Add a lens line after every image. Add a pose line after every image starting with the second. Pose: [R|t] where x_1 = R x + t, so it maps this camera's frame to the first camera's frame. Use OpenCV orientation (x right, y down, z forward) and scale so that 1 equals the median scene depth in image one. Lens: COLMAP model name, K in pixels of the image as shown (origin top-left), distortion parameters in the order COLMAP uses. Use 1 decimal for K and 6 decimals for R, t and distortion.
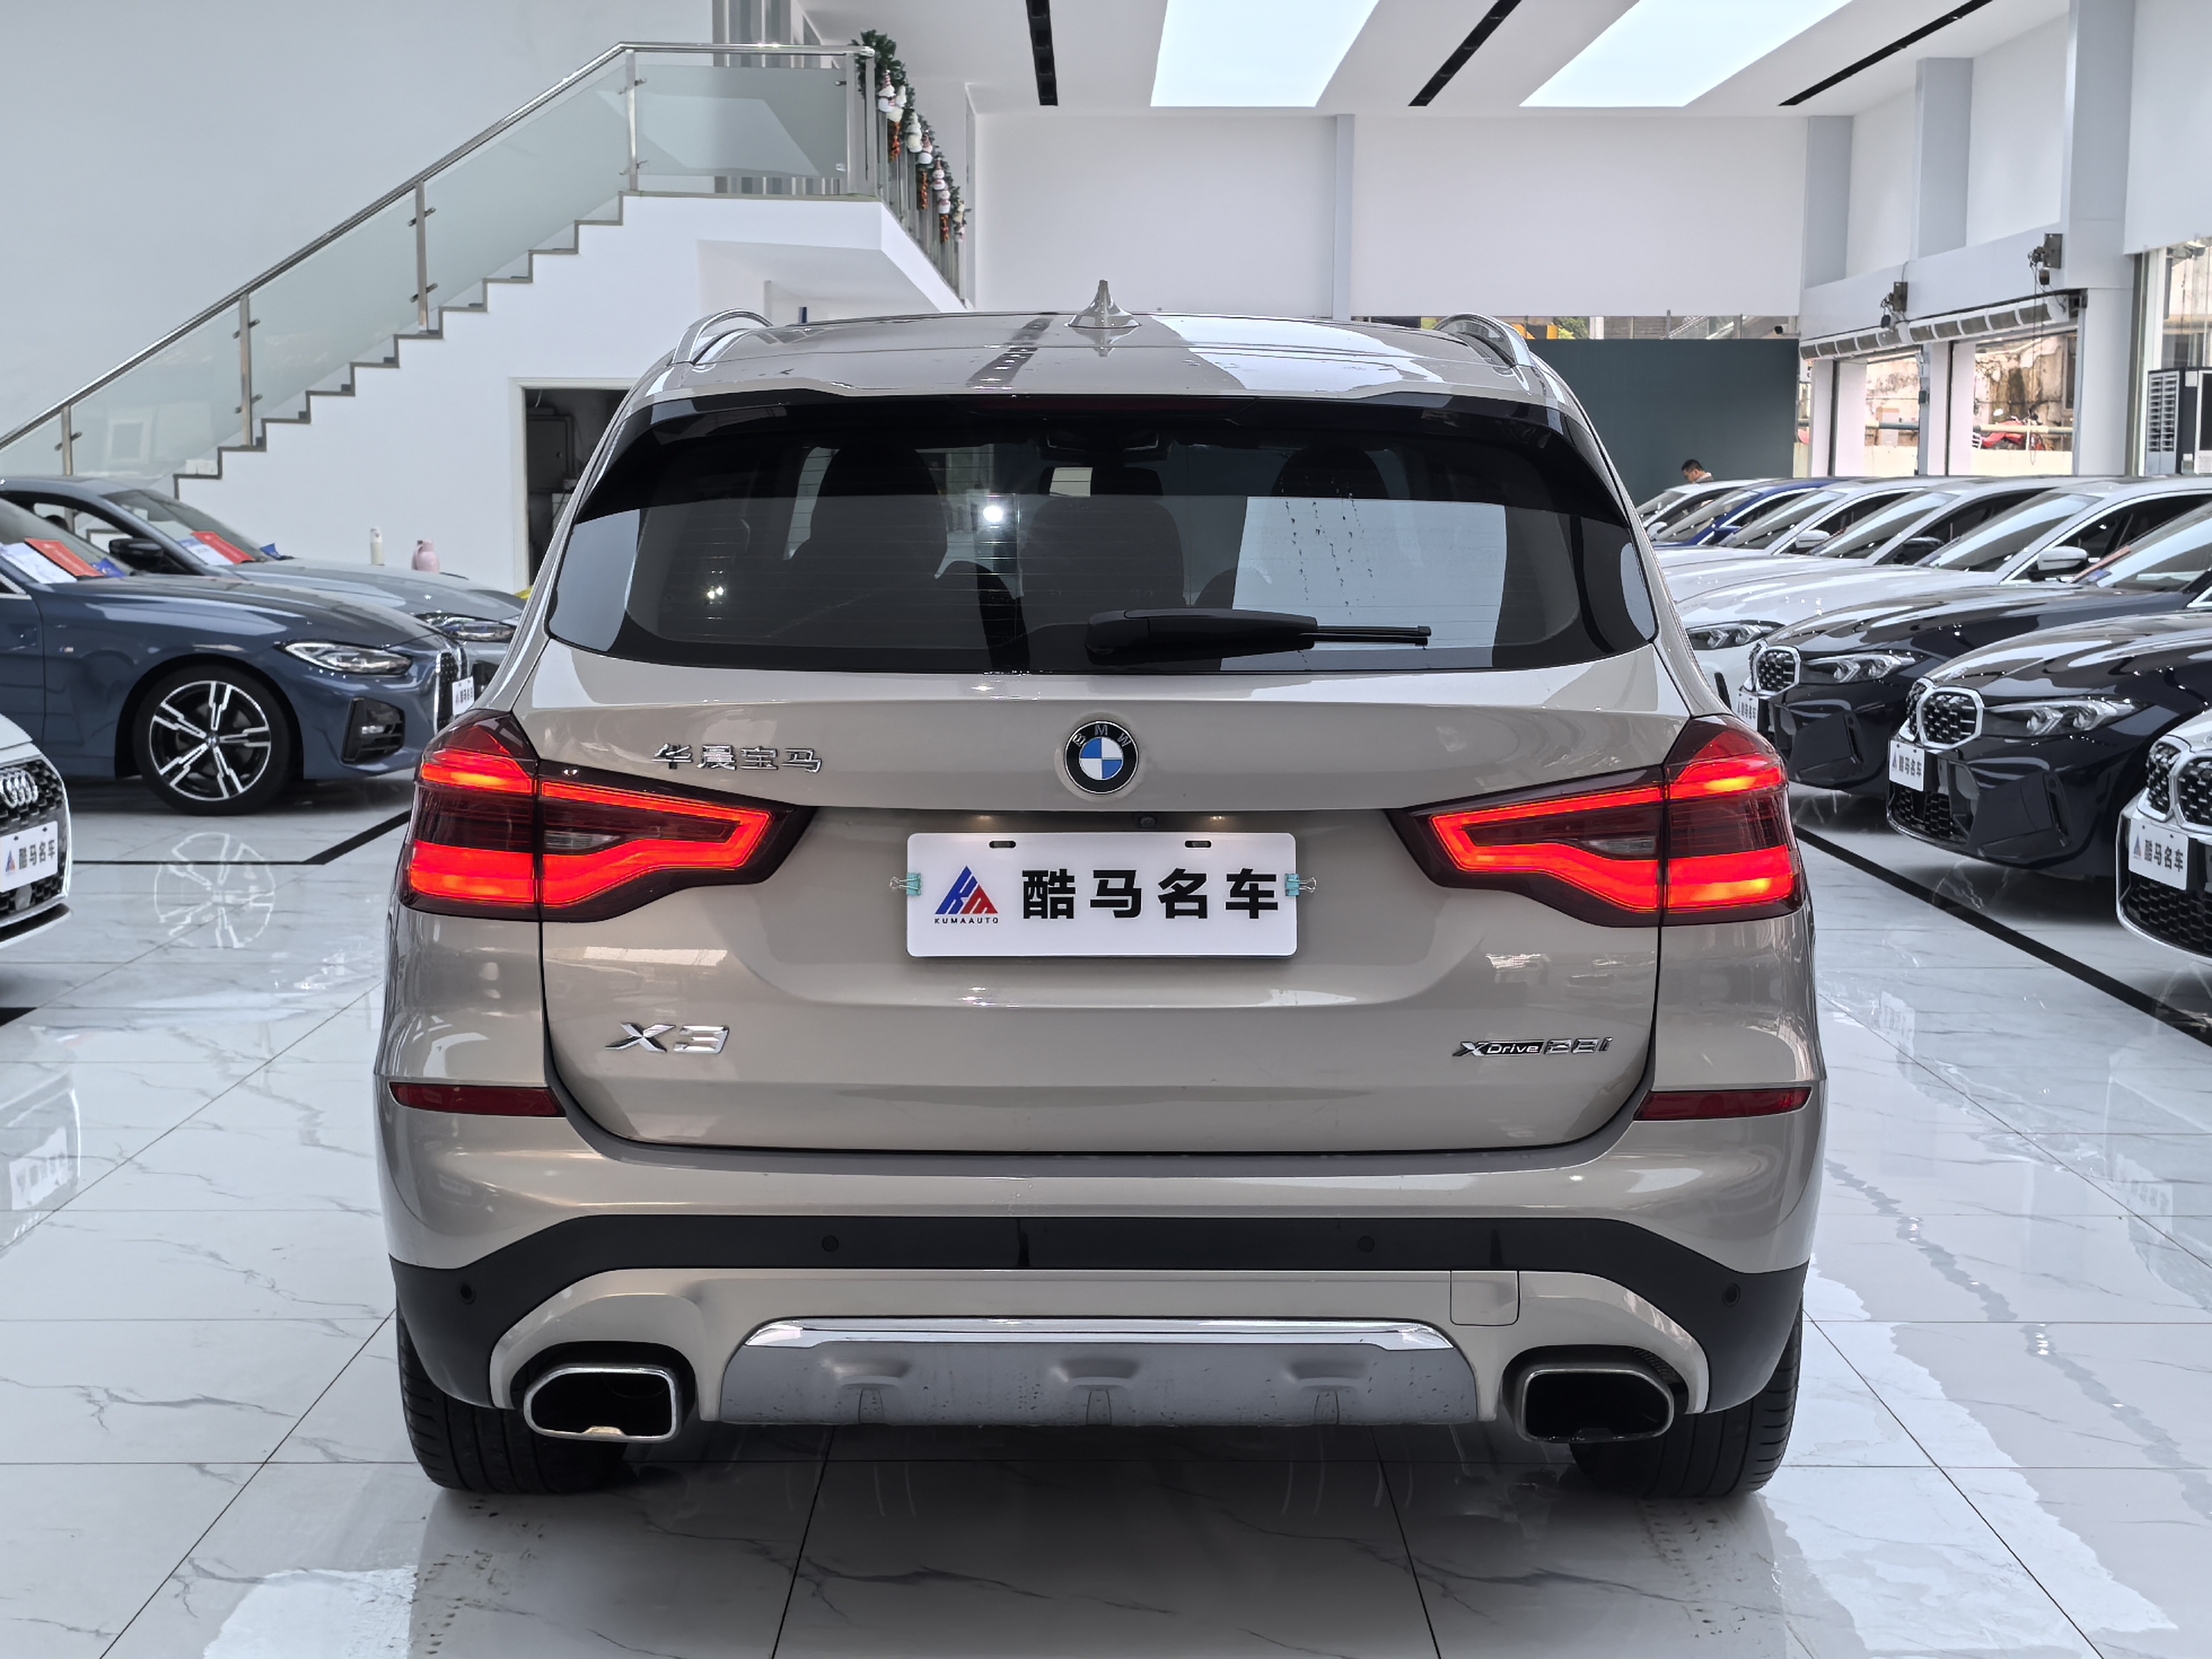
lens RADIAL K [[3150.4, 0, 1106.0], [0, 3150.4, 829.5], [0, 0, 1]] dist [0.238037, -0.958949]
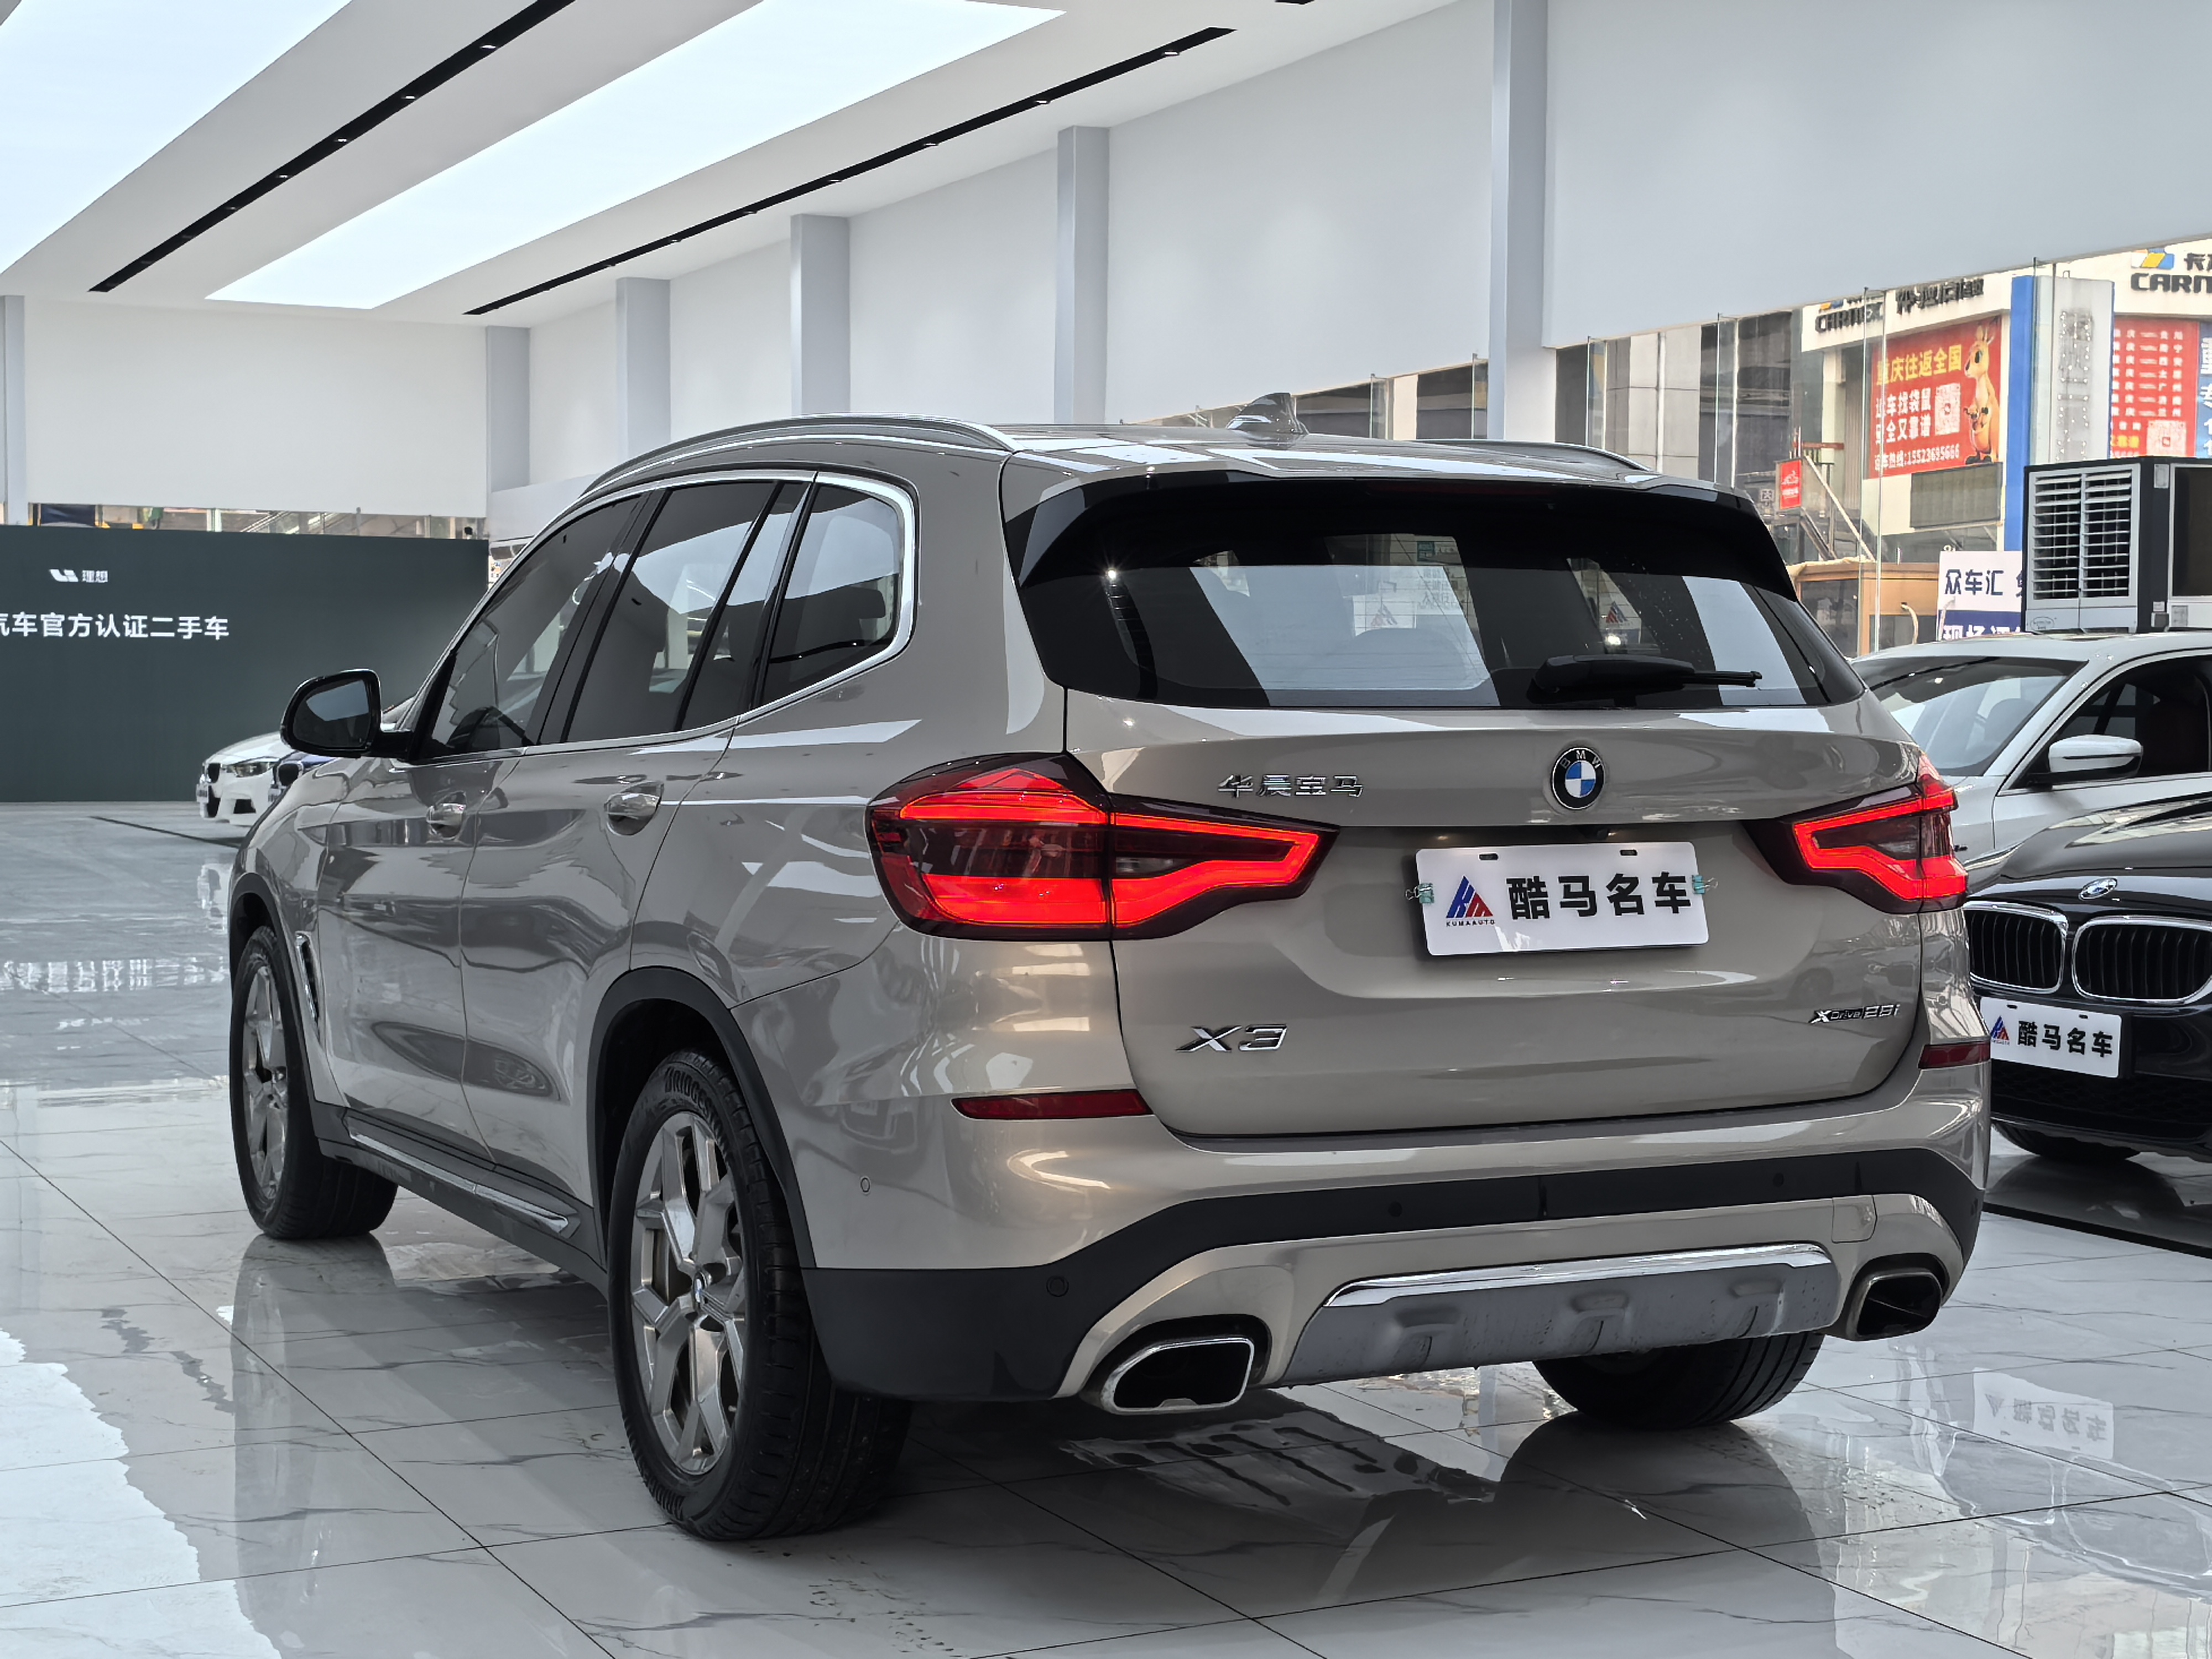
lens RADIAL K [[3150.4, 0, 1106.0], [0, 3150.4, 829.5], [0, 0, 1]] dist [0.238037, -0.958949]
pose [[0.902811, -0.022111, 0.429469, -0.659962], [0.049759, 0.997341, -0.053252, 0.049649], [-0.427149, 0.069447, 0.901510, 0.010547]]
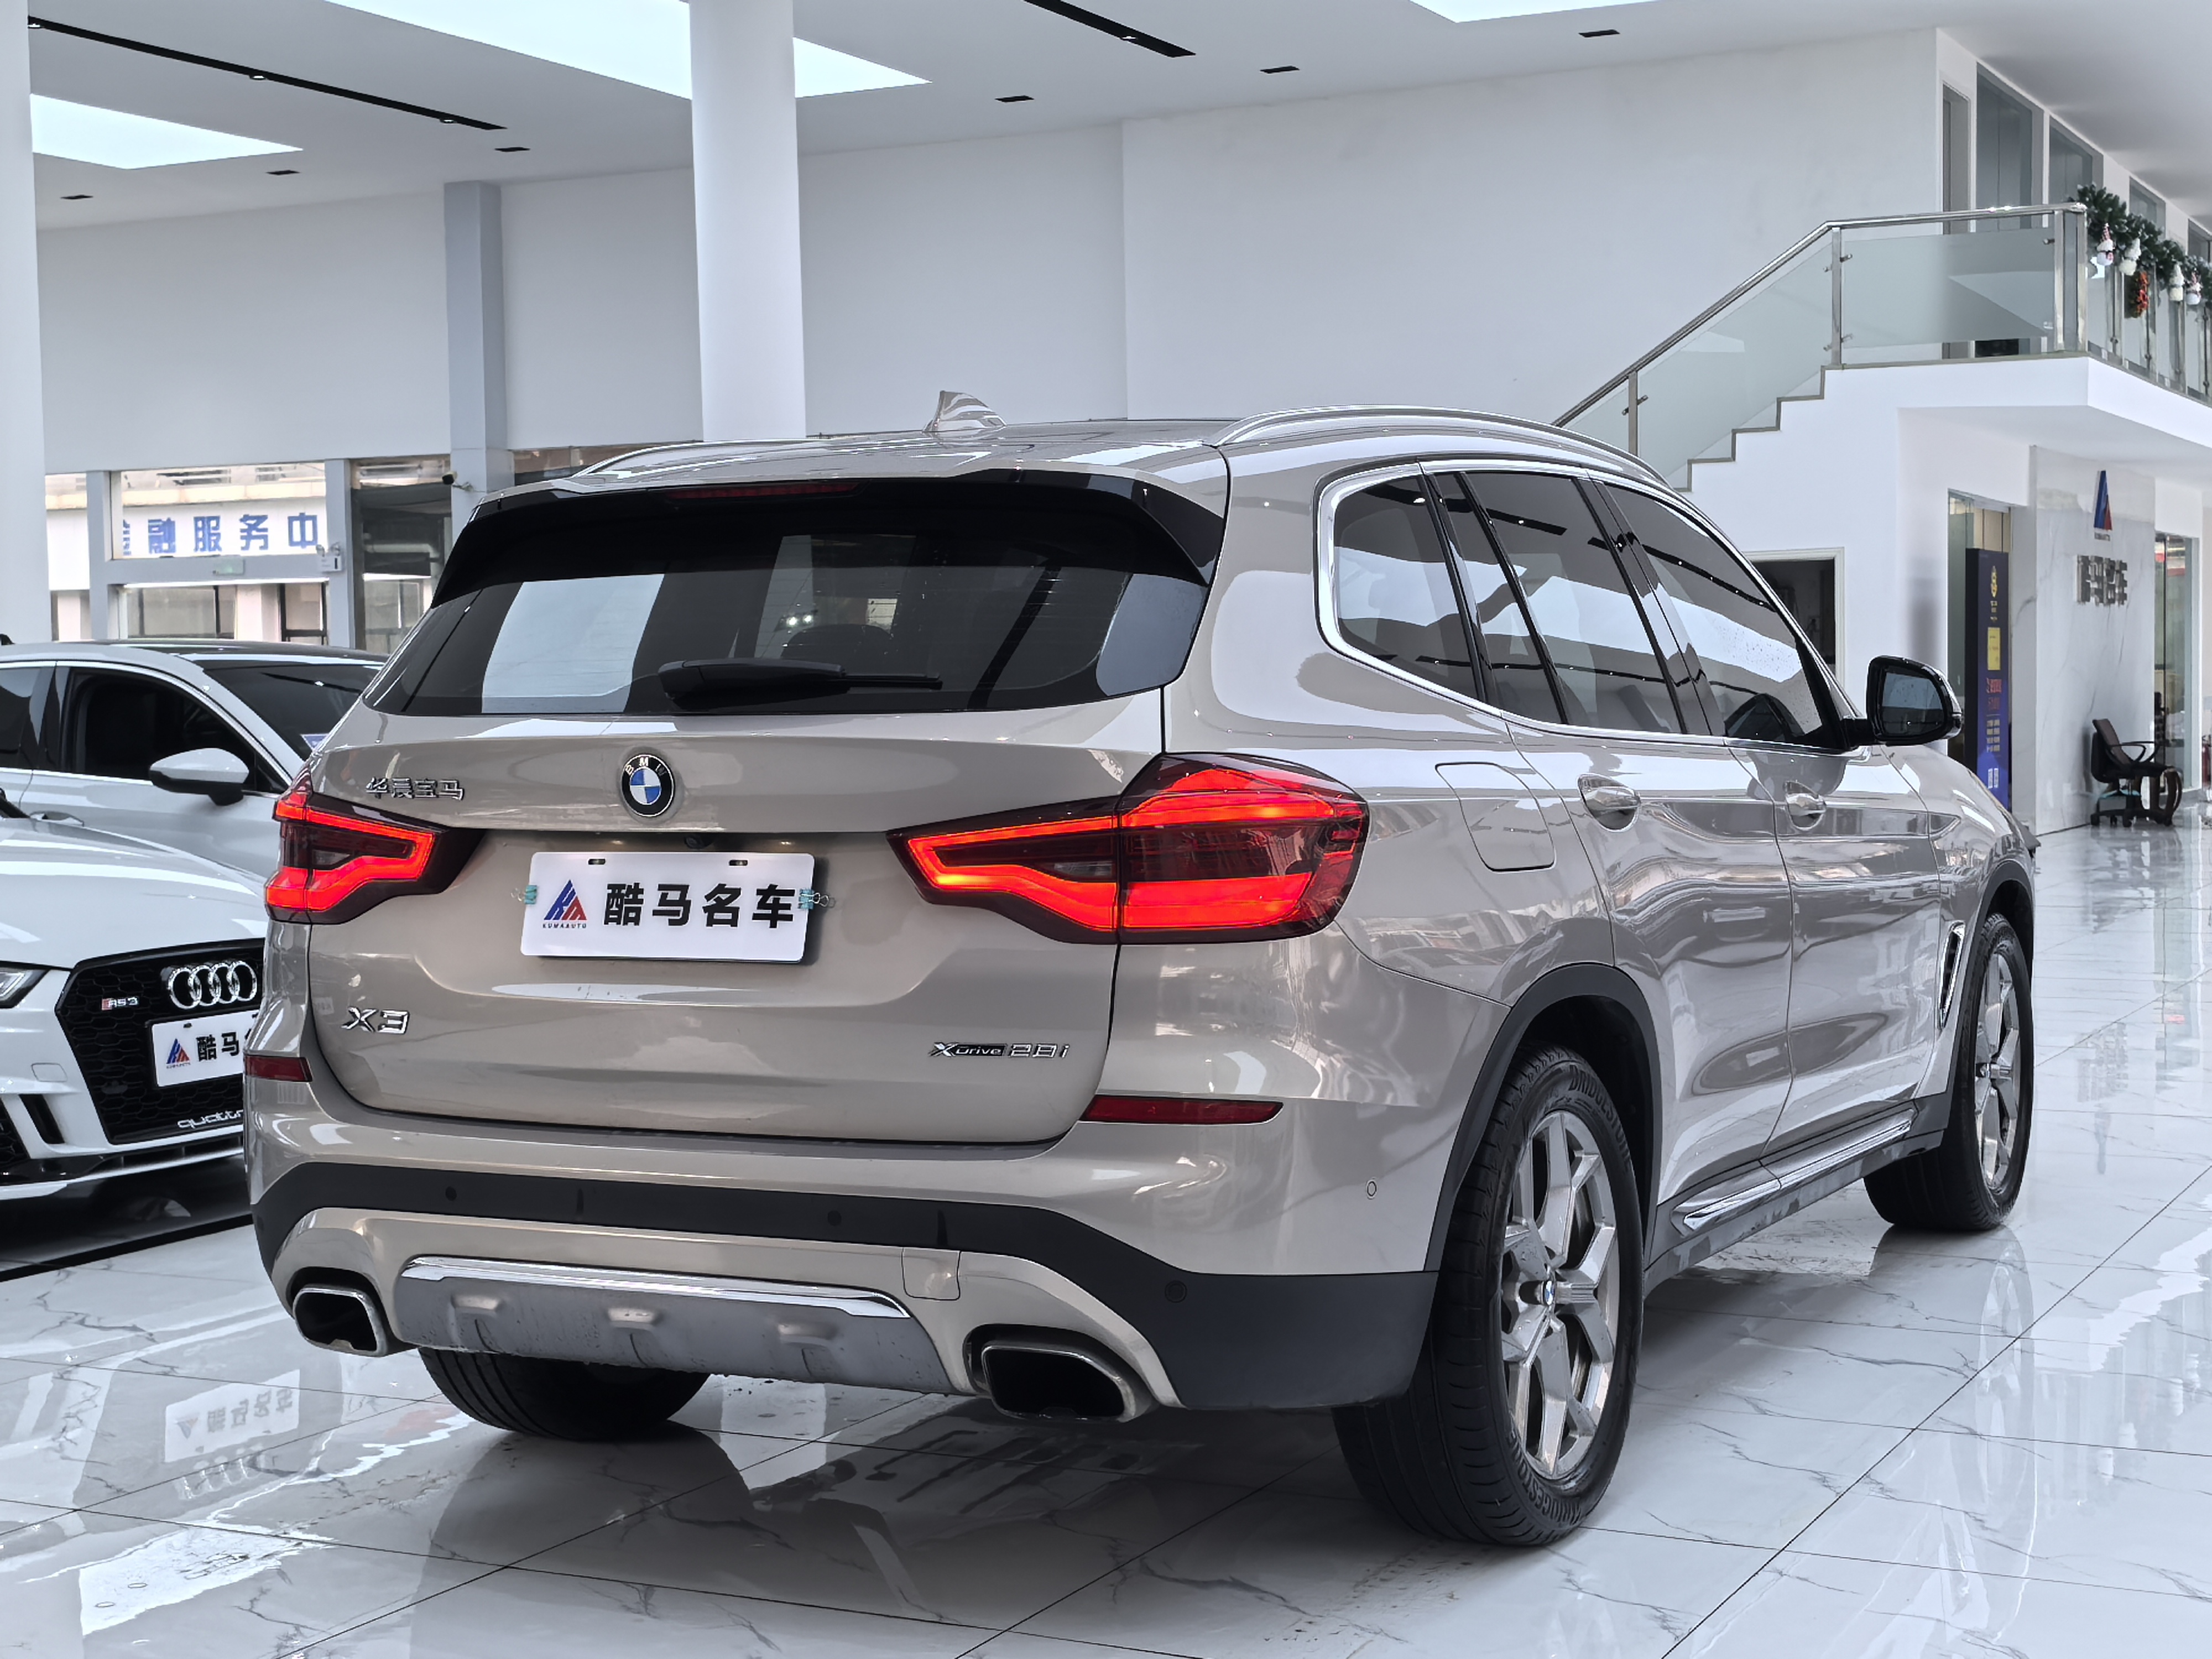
lens RADIAL K [[3150.4, 0, 1106.0], [0, 3150.4, 829.5], [0, 0, 1]] dist [0.238037, -0.958949]
pose [[0.887334, 0.002752, -0.461119, 0.679657], [-0.031147, 0.998056, -0.053980, 0.050568], [0.460074, 0.062260, 0.885695, 0.041786]]
